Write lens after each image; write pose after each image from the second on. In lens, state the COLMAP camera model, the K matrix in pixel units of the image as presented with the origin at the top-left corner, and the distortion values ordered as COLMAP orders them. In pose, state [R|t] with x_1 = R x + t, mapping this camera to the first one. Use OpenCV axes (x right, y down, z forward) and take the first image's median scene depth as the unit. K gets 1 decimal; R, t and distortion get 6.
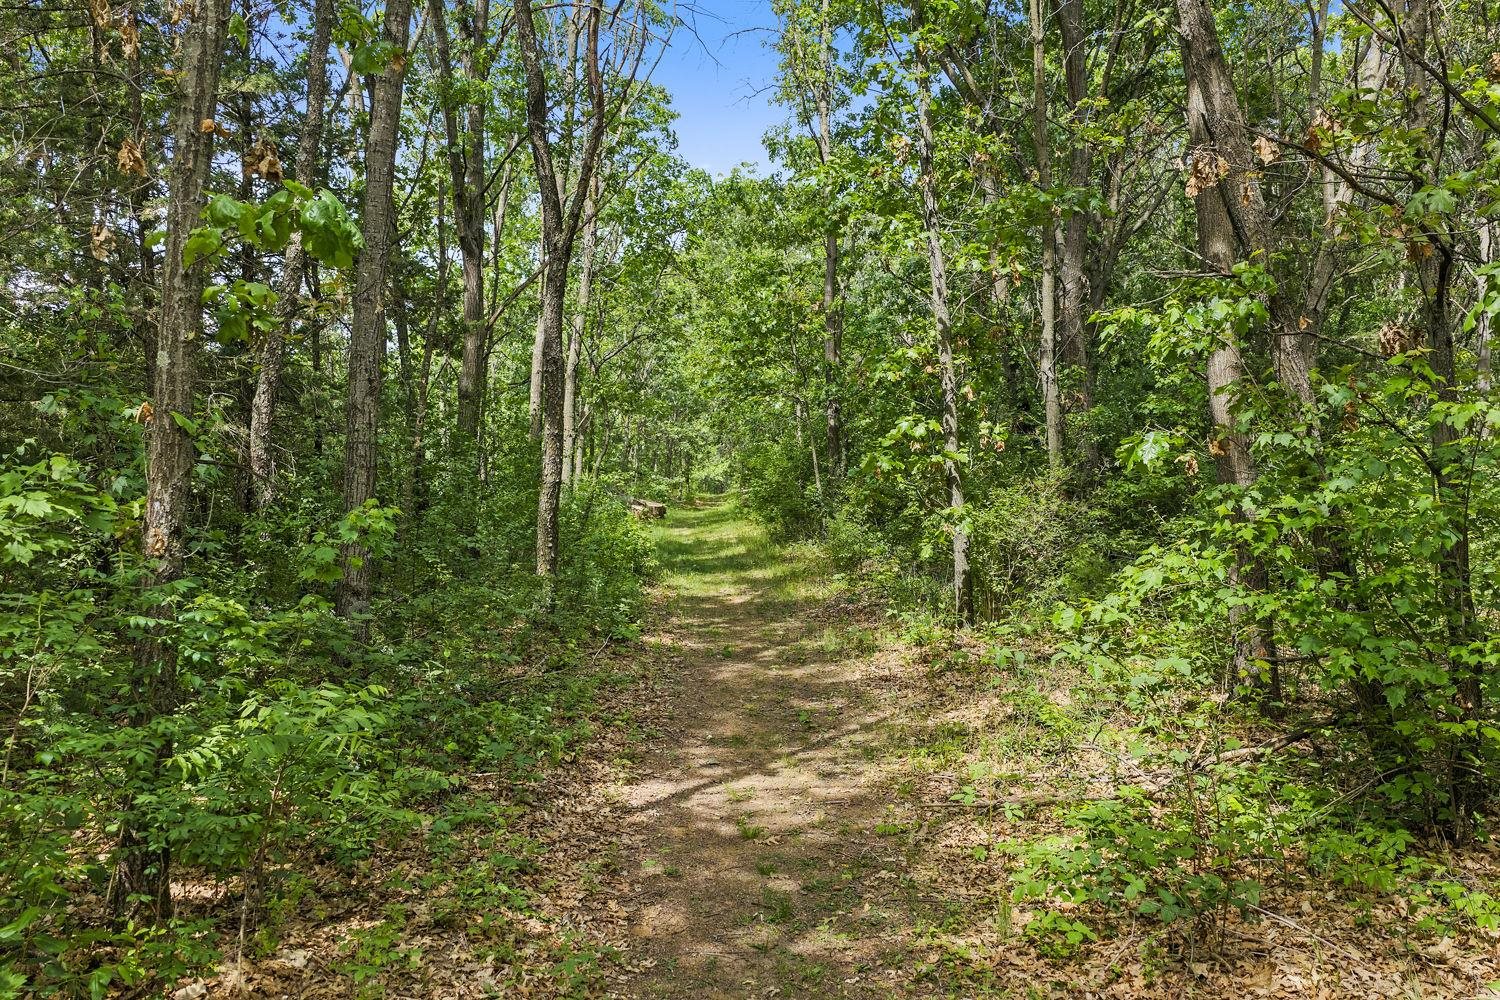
lens RADIAL K [[1225.8, 0, 750.0], [0, 1225.8, 500.0], [0, 0, 1]] dist [0.032233, -0.004905]
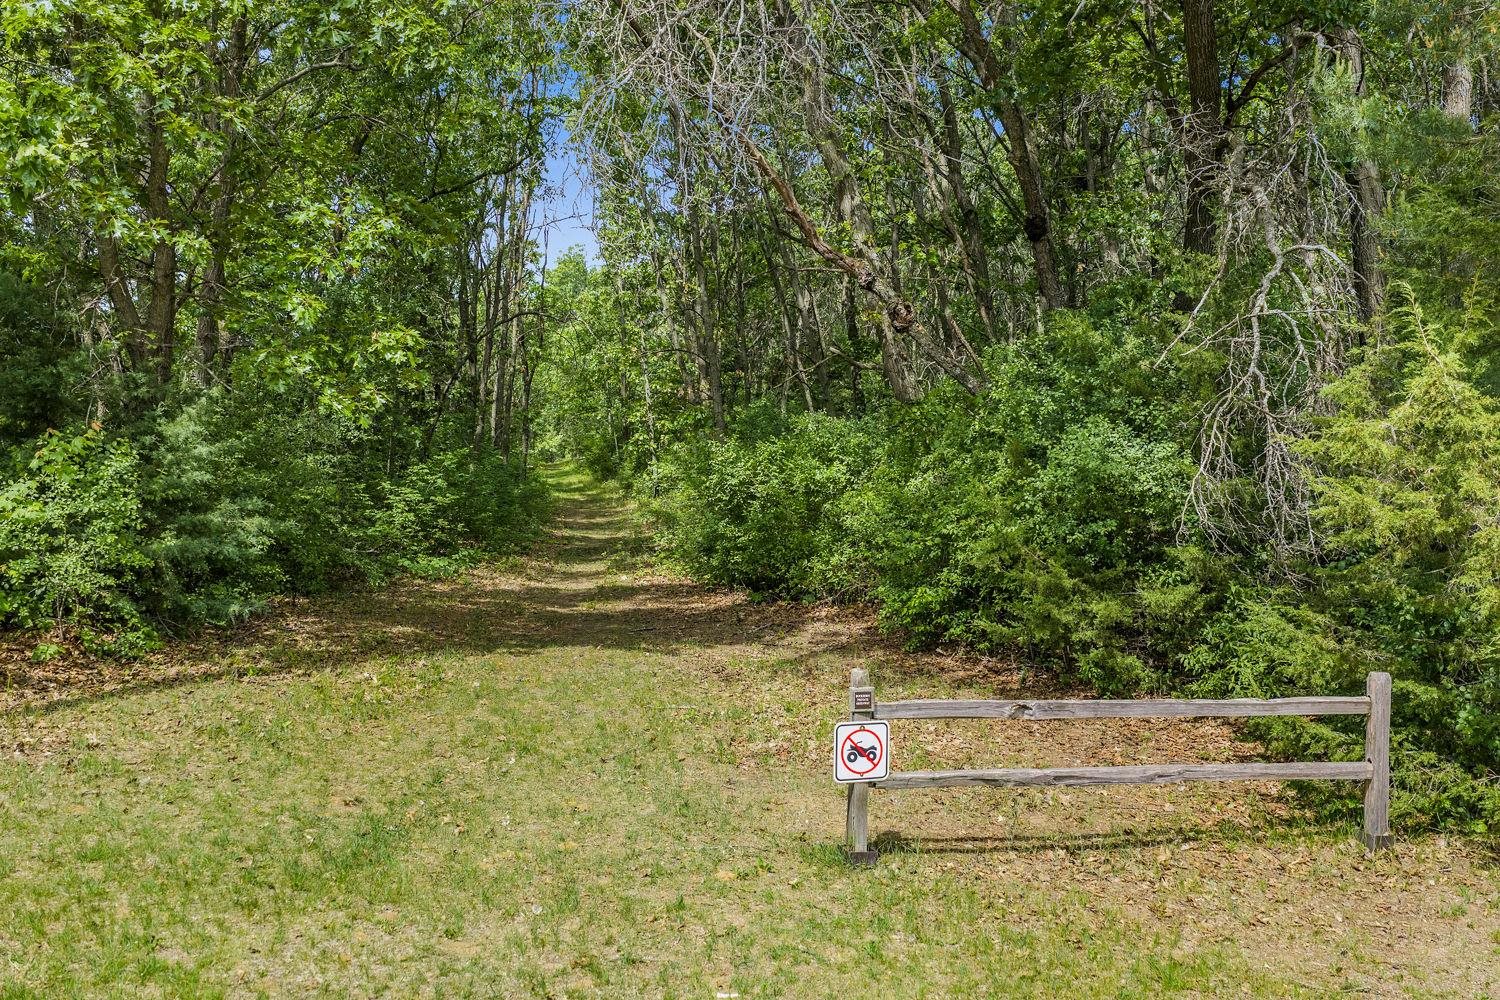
lens RADIAL K [[1225.8, 0, 750.0], [0, 1225.8, 500.0], [0, 0, 1]] dist [0.032233, -0.004905]
pose [[0.989961, -0.005333, 0.141242, -0.015813], [0.001827, 0.999687, 0.024939, 0.011932], [-0.141331, -0.024431, 0.989661, -1.024258]]
